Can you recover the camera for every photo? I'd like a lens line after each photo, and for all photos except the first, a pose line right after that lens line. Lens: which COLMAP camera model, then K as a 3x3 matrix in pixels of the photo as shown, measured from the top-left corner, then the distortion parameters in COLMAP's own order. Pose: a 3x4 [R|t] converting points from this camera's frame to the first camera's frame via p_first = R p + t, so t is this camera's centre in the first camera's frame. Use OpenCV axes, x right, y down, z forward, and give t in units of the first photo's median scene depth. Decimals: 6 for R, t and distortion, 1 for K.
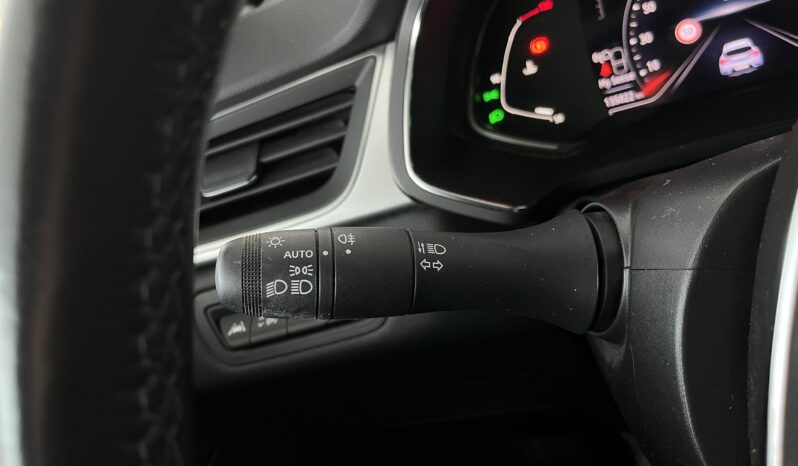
lens RADIAL K [[619.2, 0, 399.0], [0, 619.2, 233.0], [0, 0, 1]] dist [0.000114, -0.007589]
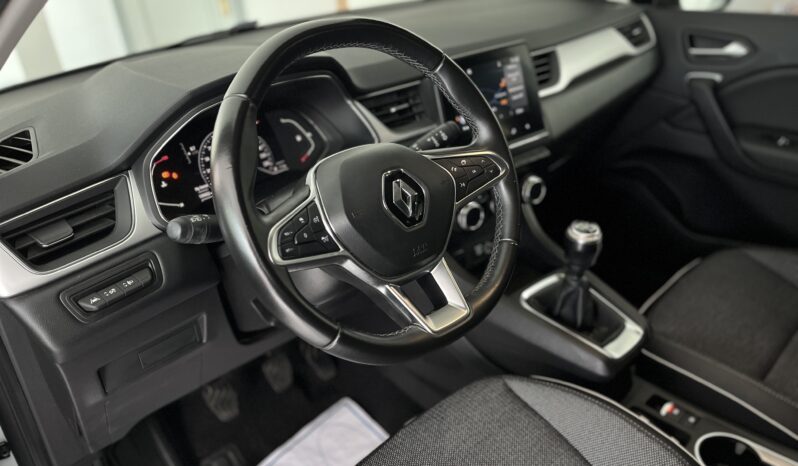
lens RADIAL K [[619.2, 0, 399.0], [0, 619.2, 233.0], [0, 0, 1]] dist [0.000114, -0.007589]
pose [[0.566383, -0.078716, 0.820375, -1.272785], [0.313860, 0.941019, -0.126396, 0.490194], [-0.762038, 0.329071, 0.557682, -0.907865]]
